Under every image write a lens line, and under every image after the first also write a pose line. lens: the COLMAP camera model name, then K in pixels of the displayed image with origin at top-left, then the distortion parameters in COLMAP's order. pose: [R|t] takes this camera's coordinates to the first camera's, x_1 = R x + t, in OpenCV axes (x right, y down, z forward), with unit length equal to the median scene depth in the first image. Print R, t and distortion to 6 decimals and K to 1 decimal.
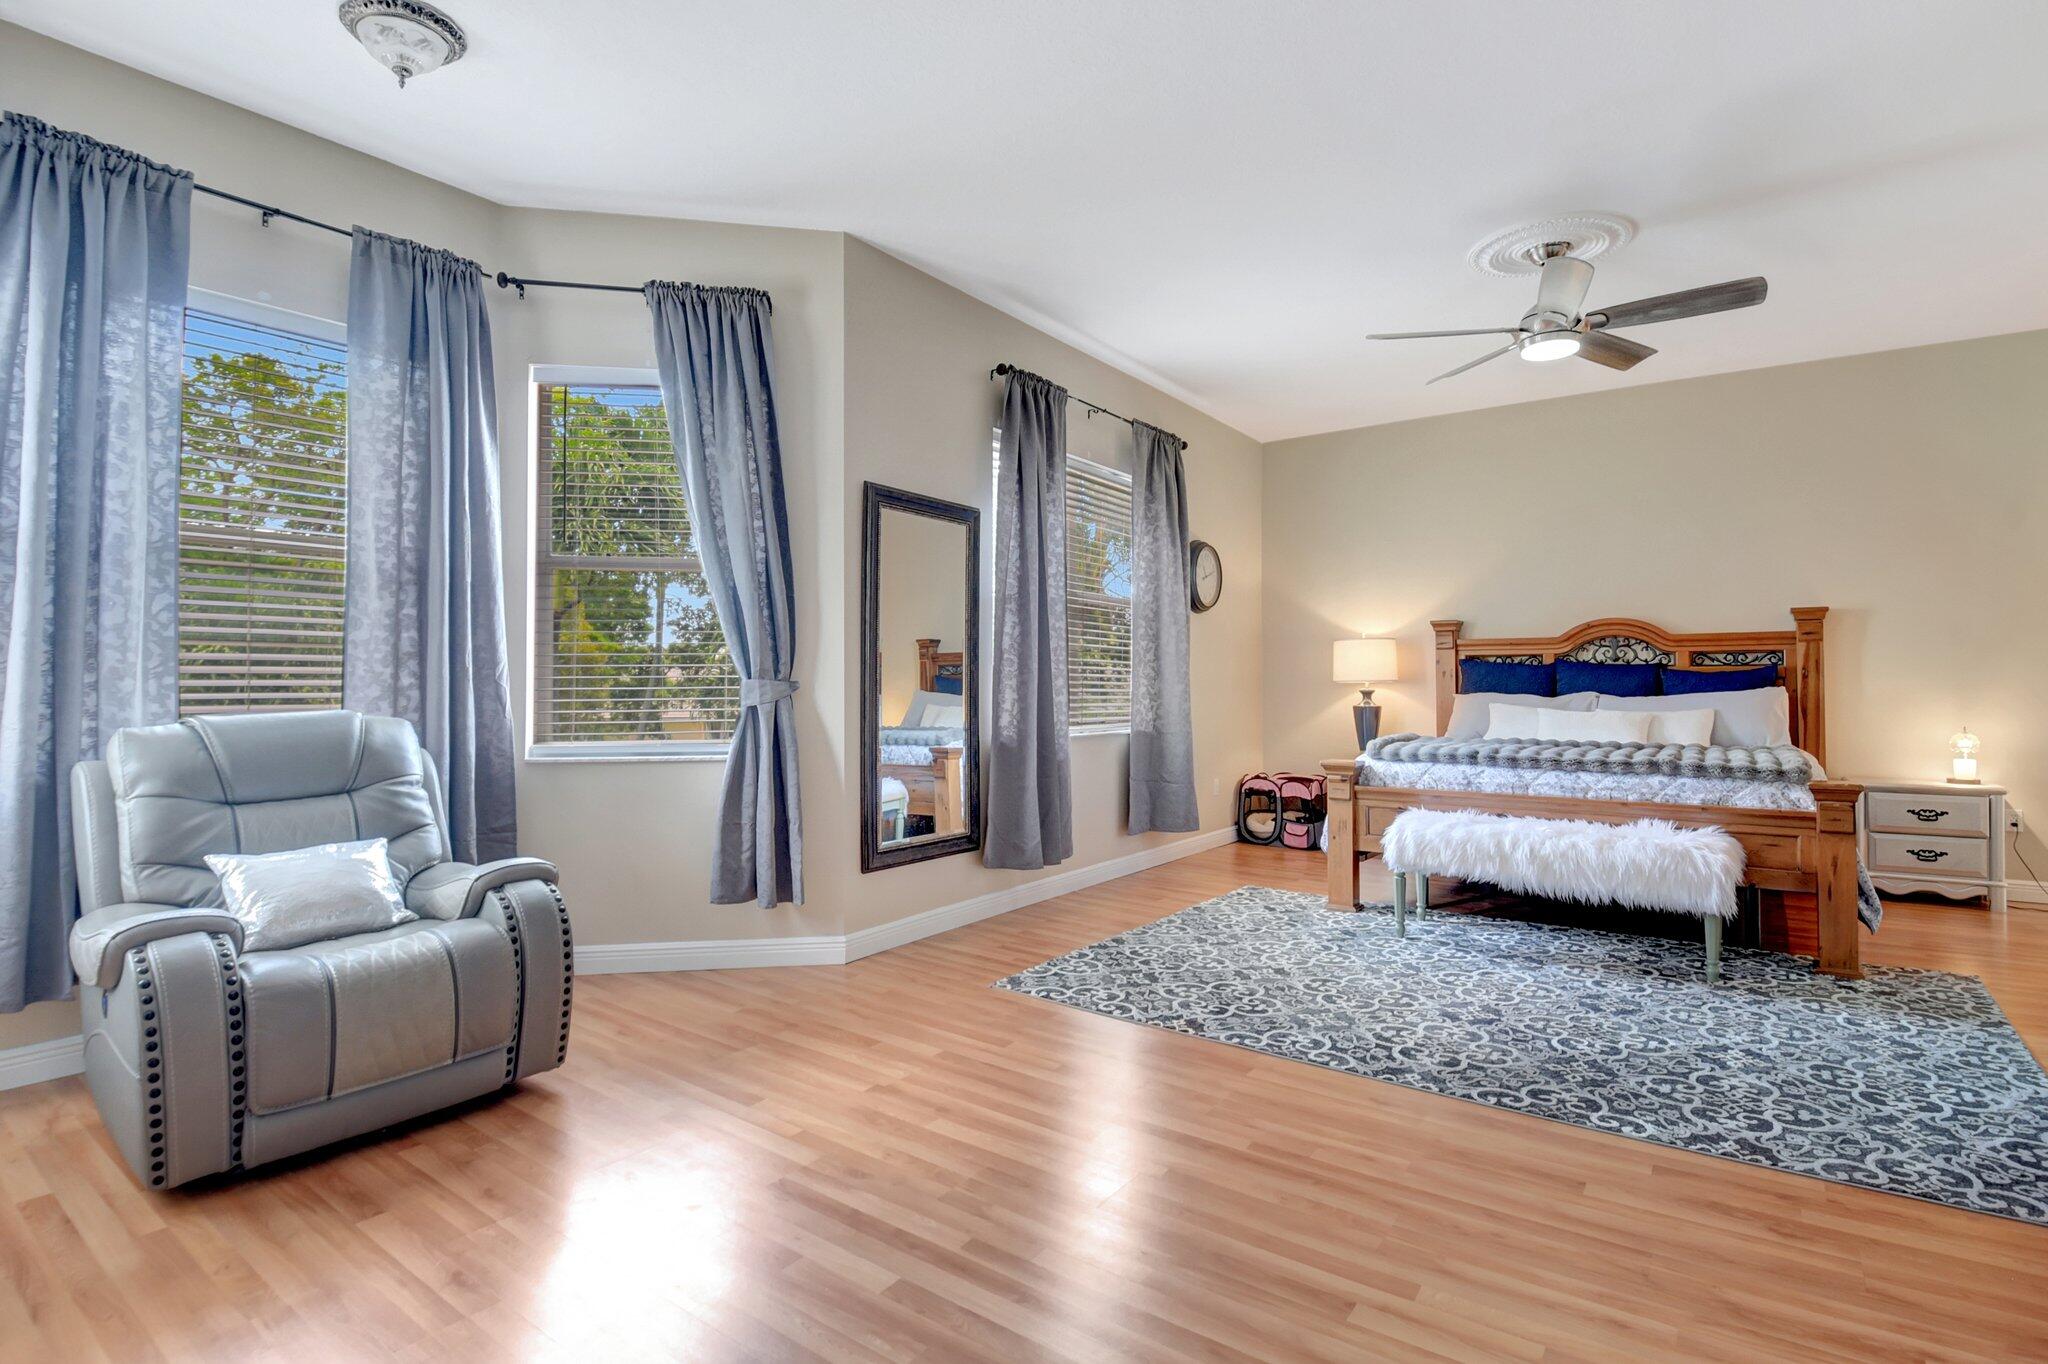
lens RADIAL K [[998.9, 0, 1012.9], [0, 998.9, 684.9], [0, 0, 1]] dist [0.030702, -0.036729]
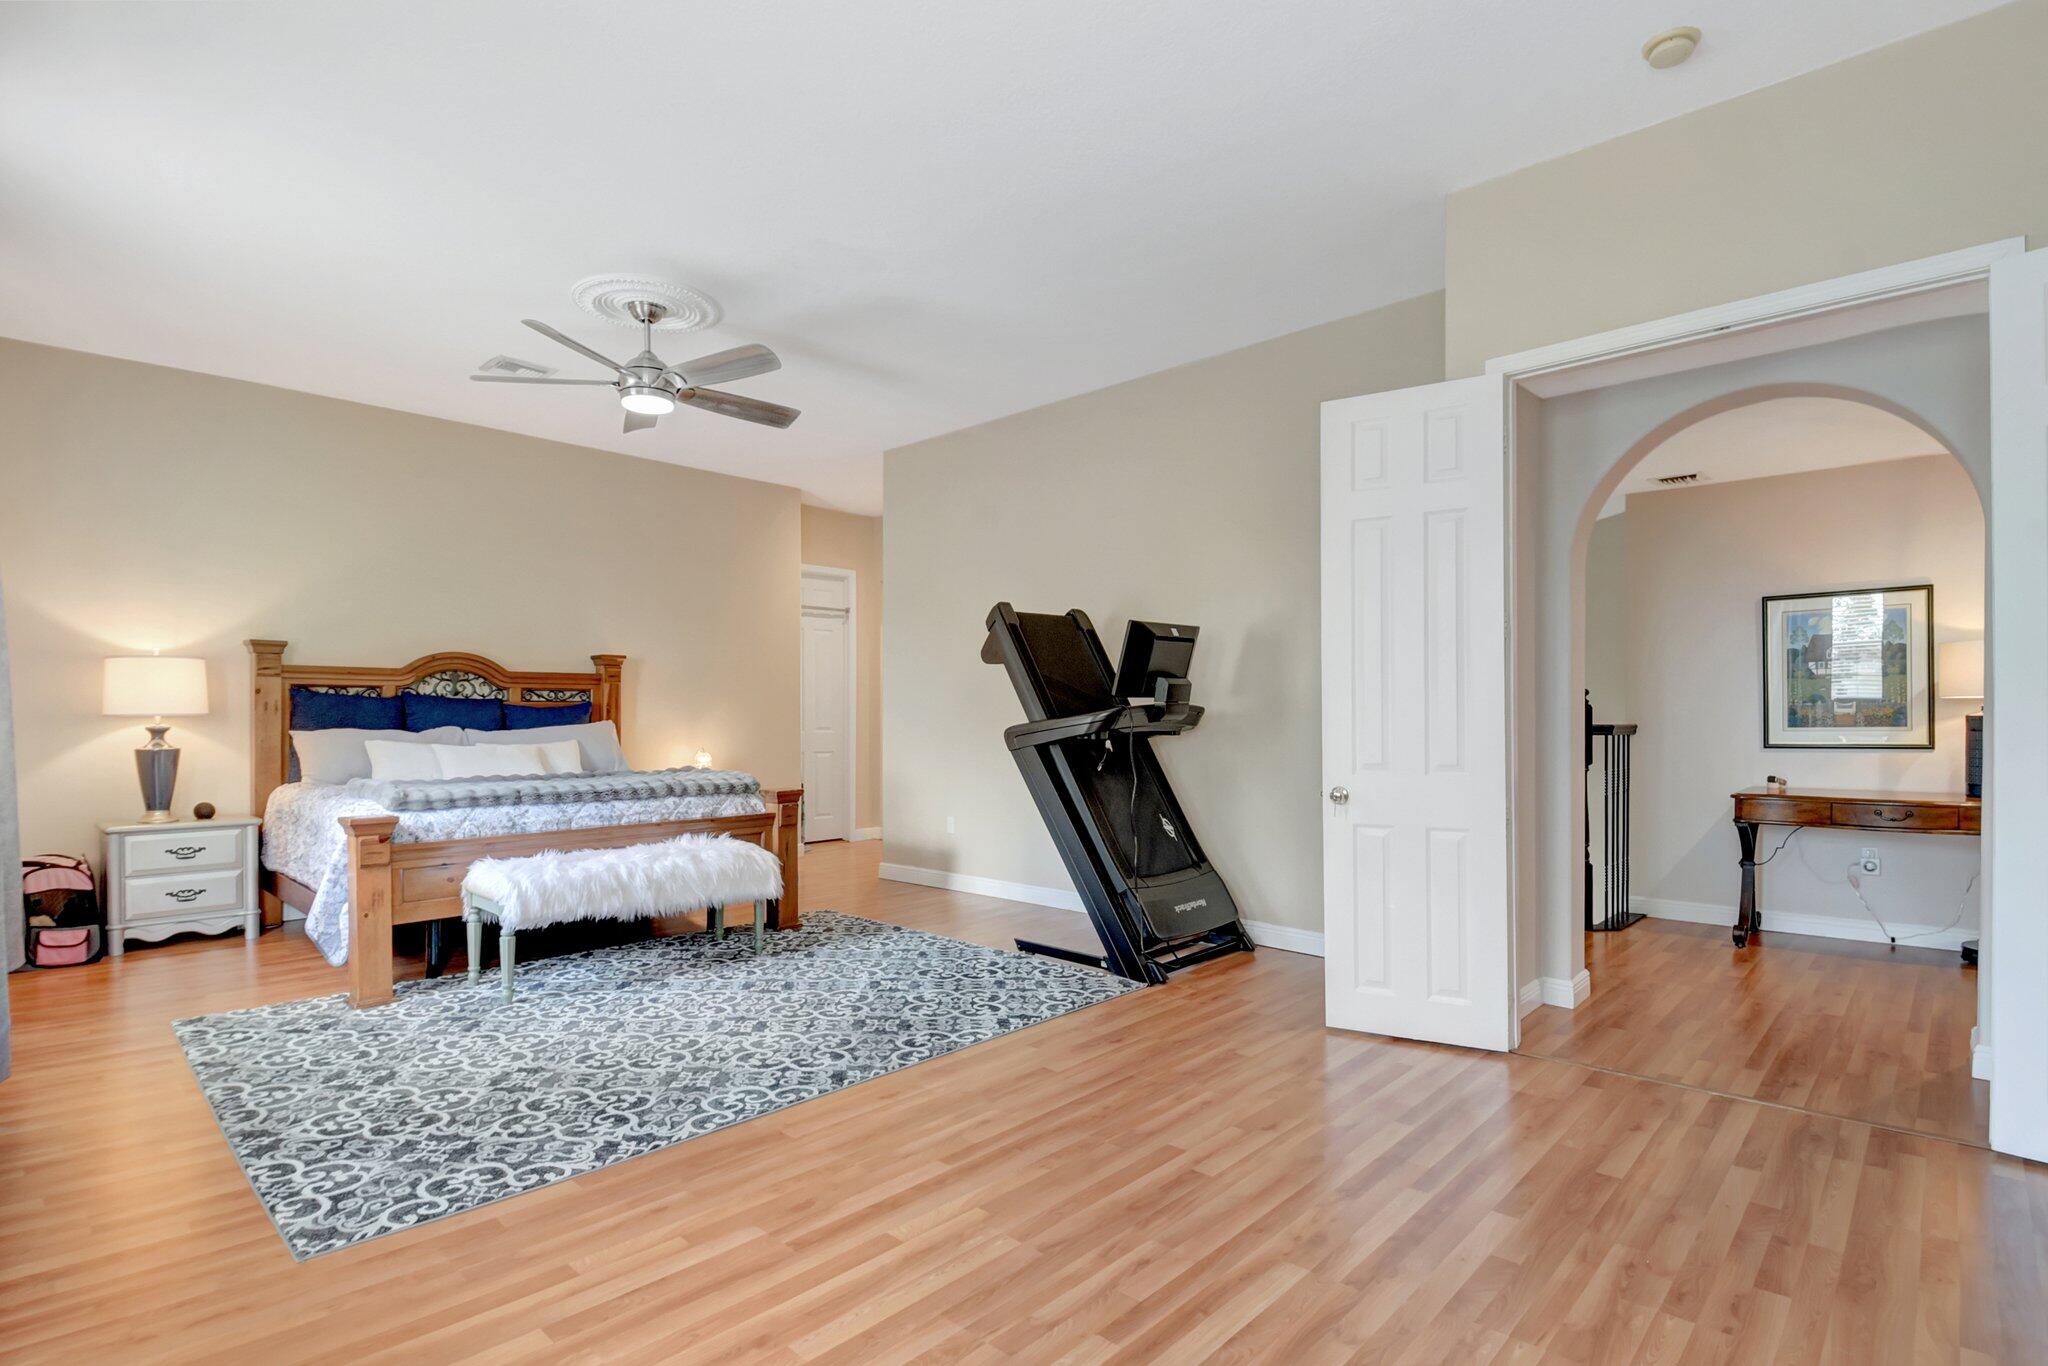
lens RADIAL K [[998.9, 0, 1012.9], [0, 998.9, 685.9], [0, 0, 1]] dist [0.030702, -0.036729]
pose [[0.122937, 0.028519, 0.992005, -0.516453], [0.001238, 0.999582, -0.028890, -0.005140], [-0.992414, 0.004780, 0.122850, 0.510344]]
